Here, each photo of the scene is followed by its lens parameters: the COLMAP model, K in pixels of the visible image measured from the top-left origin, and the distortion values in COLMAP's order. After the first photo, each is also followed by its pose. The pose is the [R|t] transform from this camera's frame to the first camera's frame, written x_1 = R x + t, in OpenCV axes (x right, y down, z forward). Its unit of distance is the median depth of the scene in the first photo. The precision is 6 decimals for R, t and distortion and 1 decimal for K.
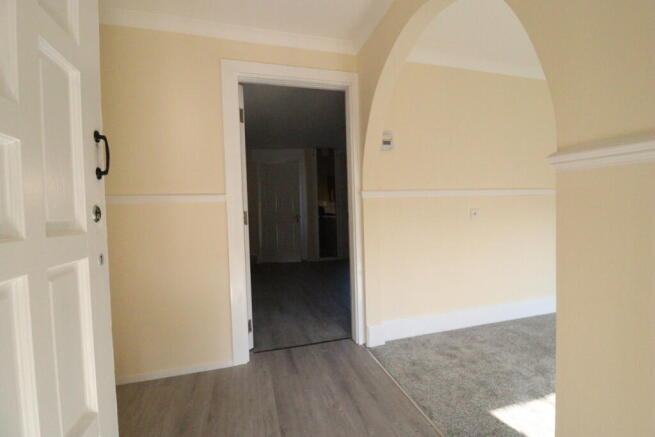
lens RADIAL K [[303.1, 0, 332.7], [0, 303.1, 214.1], [0, 0, 1]] dist [-0.000024, 0.000009]
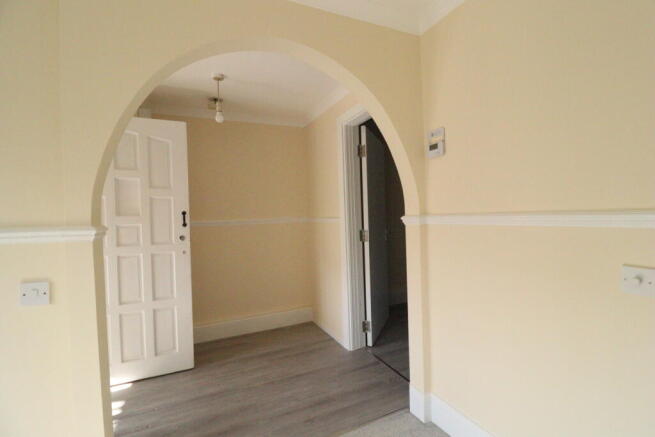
lens RADIAL K [[303.1, 0, 332.7], [0, 303.1, 214.1], [0, 0, 1]] dist [-0.000024, 0.000009]
pose [[0.157510, 0.035914, -0.986864, 1.066759], [0.011717, 0.999200, 0.038233, -0.145174], [0.987448, -0.017585, 0.156963, 0.846339]]
